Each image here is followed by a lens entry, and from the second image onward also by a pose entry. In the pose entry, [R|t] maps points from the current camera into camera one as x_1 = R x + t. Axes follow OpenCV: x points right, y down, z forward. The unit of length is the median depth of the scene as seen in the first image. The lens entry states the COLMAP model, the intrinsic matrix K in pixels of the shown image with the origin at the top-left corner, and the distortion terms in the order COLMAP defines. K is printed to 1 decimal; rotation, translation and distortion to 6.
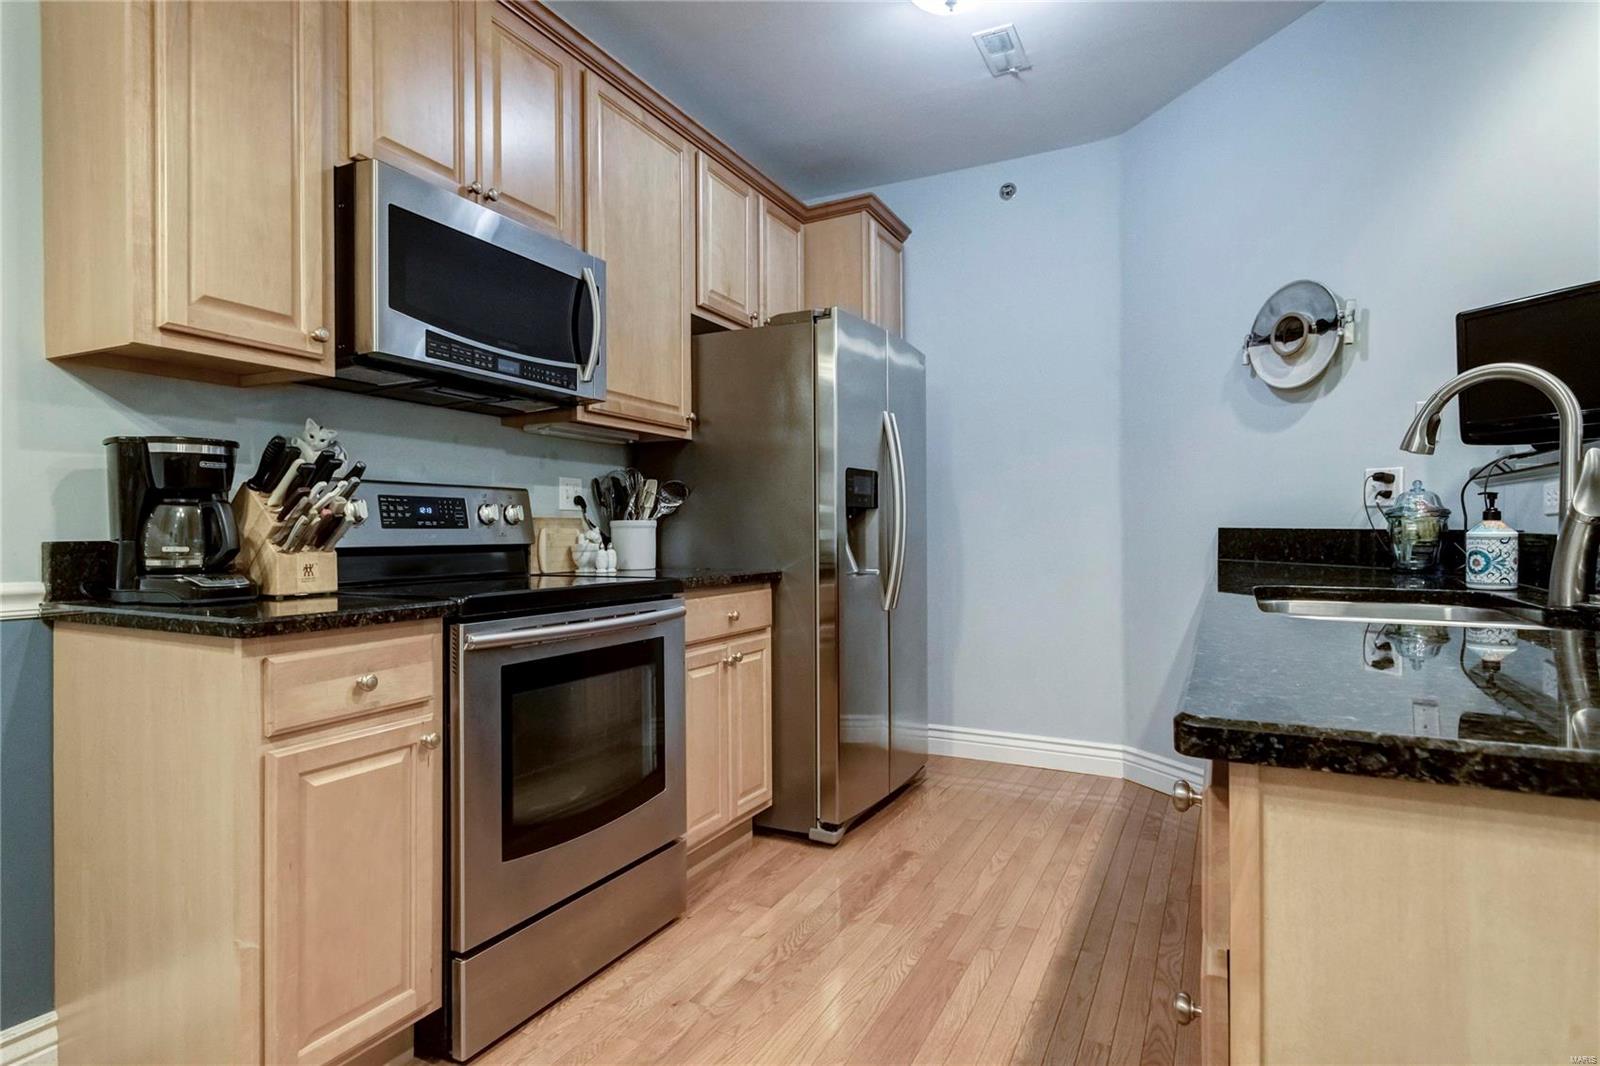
lens RADIAL K [[893.1, 0, 804.3], [0, 893.1, 533.9], [0, 0, 1]] dist [0.010895, -0.006739]
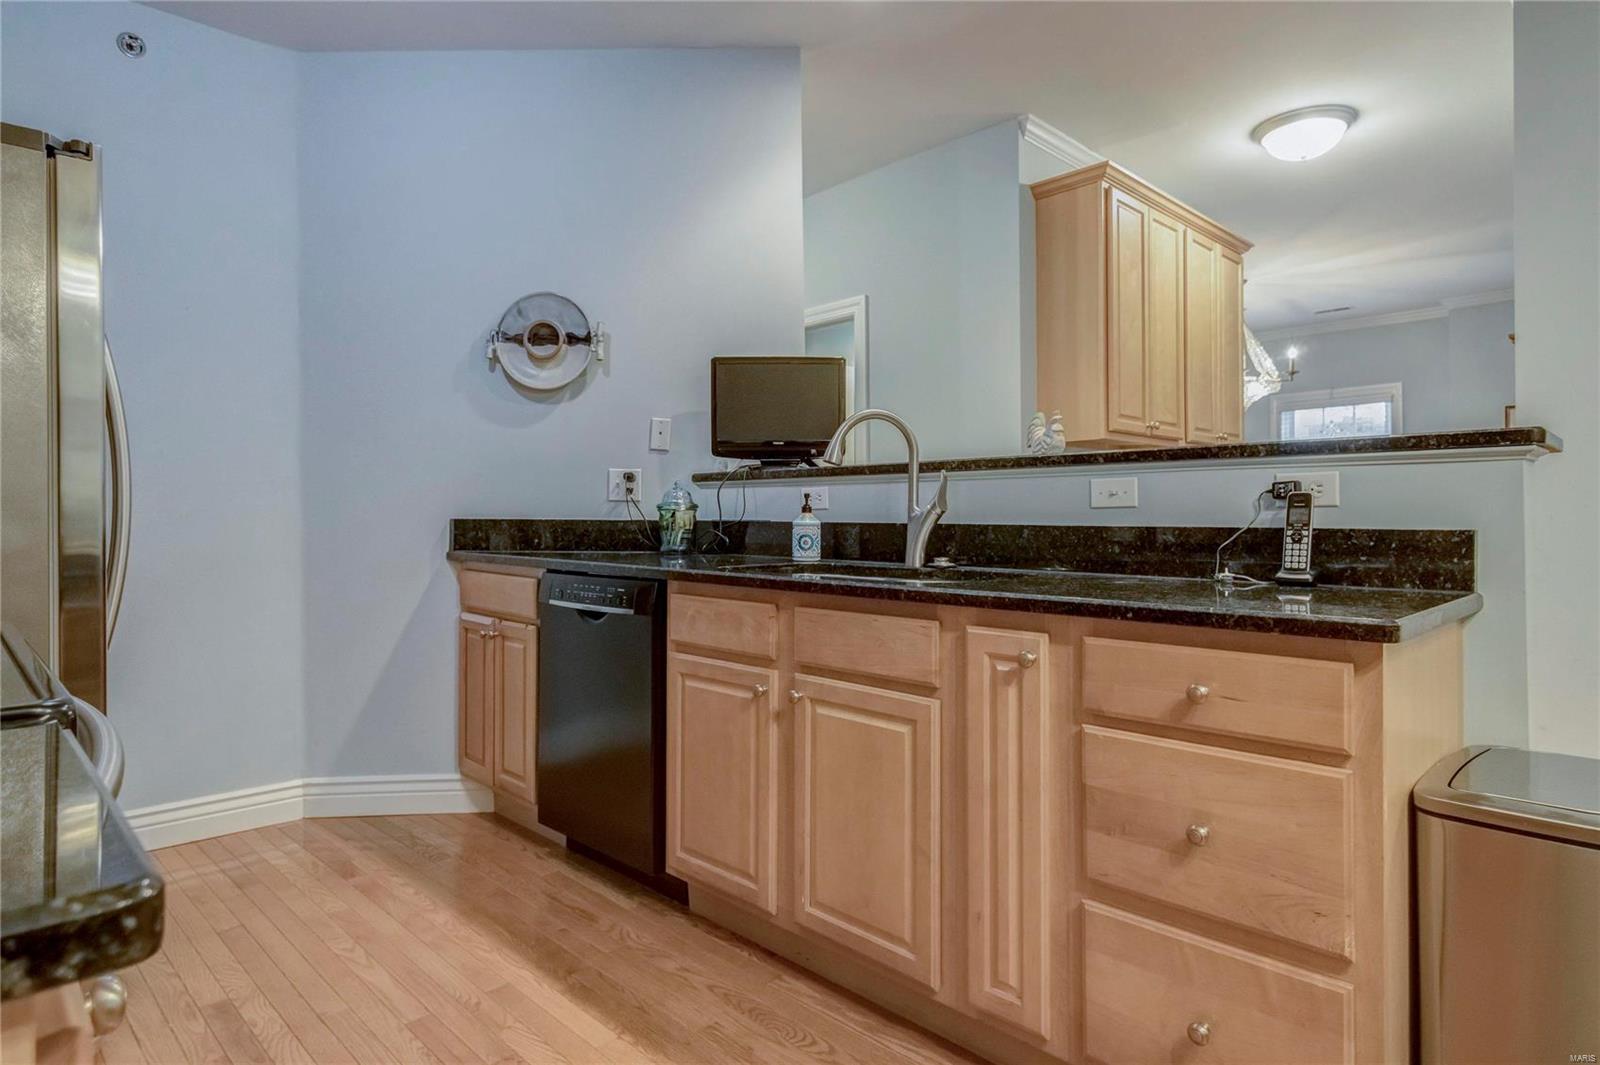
lens RADIAL K [[893.1, 0, 803.9], [0, 893.1, 521.8], [0, 0, 1]] dist [0.010895, -0.006739]
pose [[0.305152, -0.000197, 0.952304, -0.392064], [0.008676, 0.999959, -0.002573, 0.001773], [-0.952264, 0.009047, 0.305141, 0.381794]]
